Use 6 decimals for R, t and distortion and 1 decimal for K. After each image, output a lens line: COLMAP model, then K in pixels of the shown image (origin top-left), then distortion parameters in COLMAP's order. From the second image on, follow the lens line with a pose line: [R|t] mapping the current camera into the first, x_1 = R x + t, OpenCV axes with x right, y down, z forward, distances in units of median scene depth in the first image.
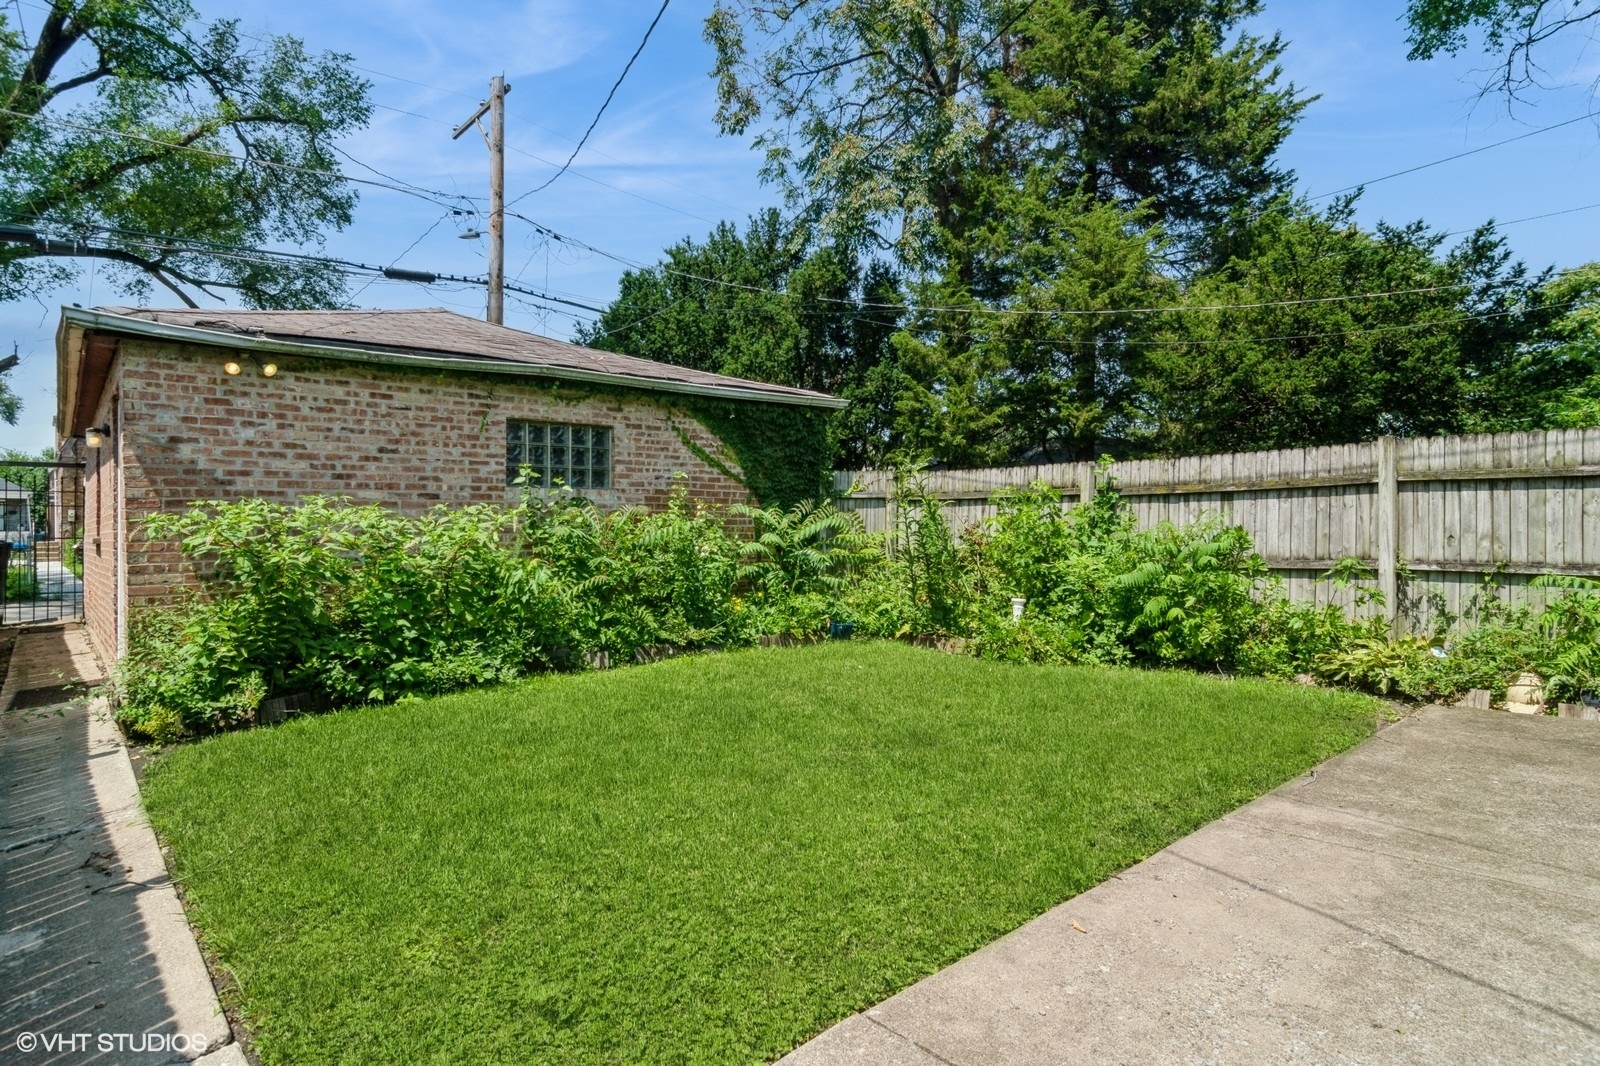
lens RADIAL K [[864.2, 0, 798.7], [0, 864.2, 527.2], [0, 0, 1]] dist [-0.000345, 0.000051]
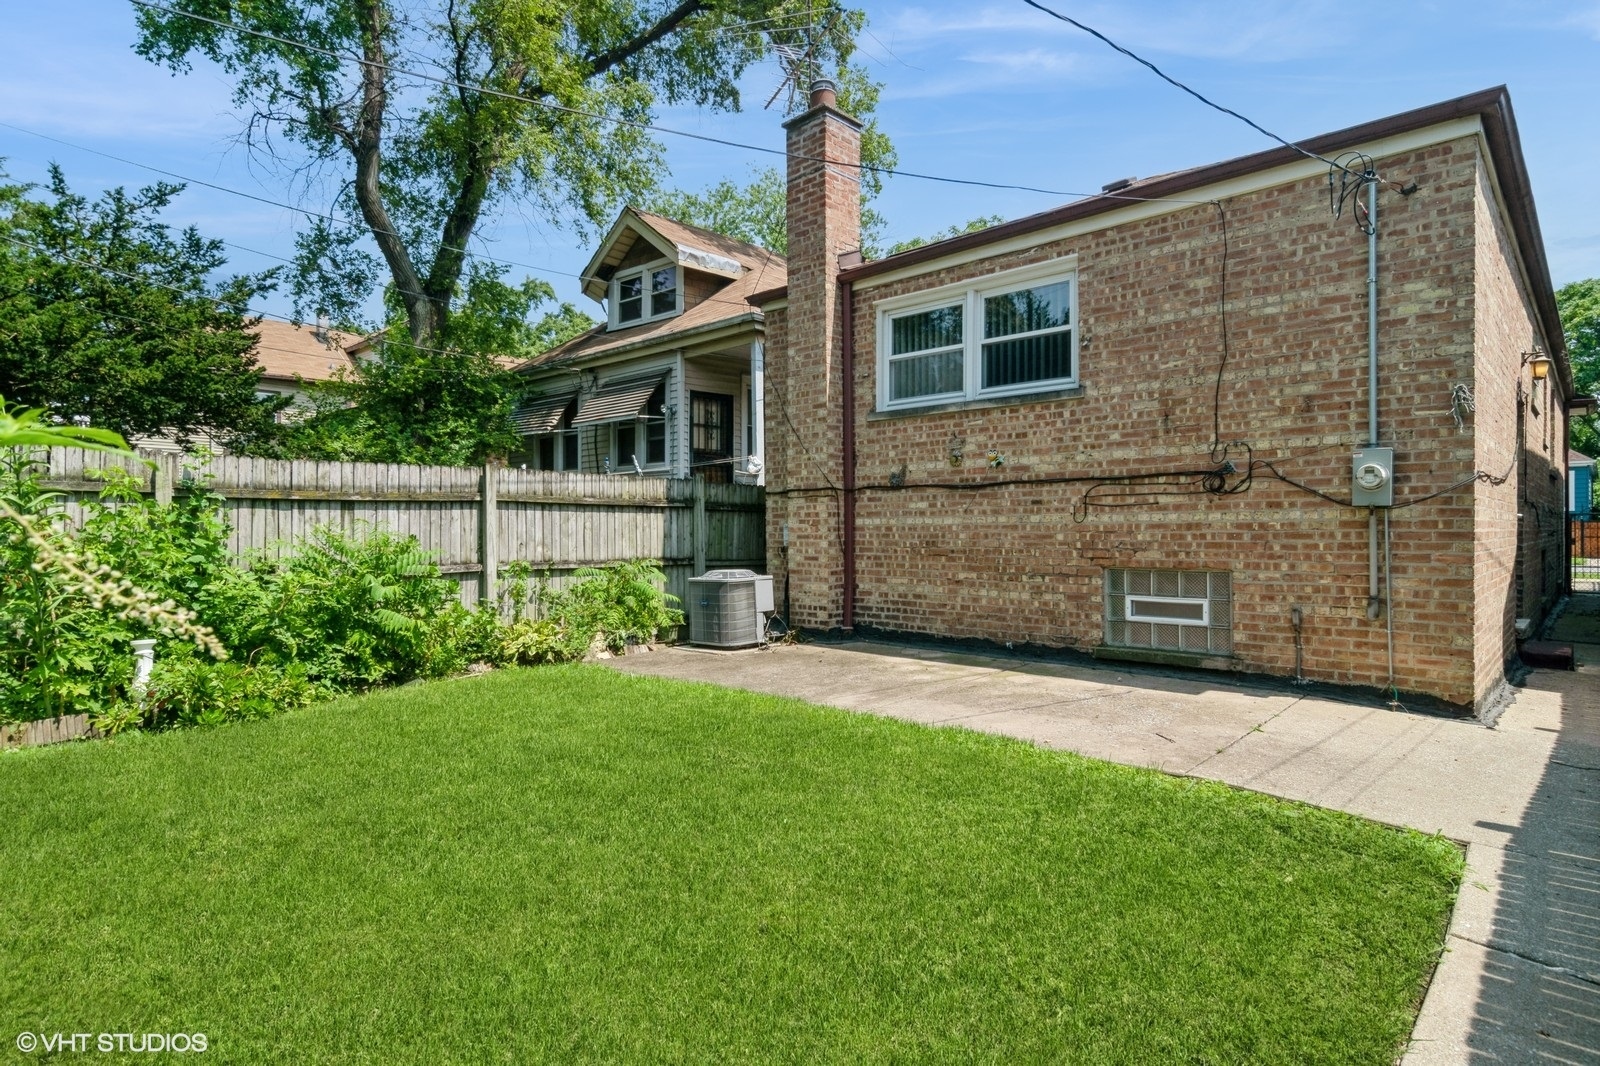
lens RADIAL K [[864.2, 0, 798.6], [0, 864.2, 535.3], [0, 0, 1]] dist [-0.000345, 0.000051]
pose [[-0.106541, 0.009150, 0.994266, -0.549915], [0.008225, 0.999932, -0.008321, 0.010616], [-0.994274, 0.007291, -0.106609, 0.631570]]
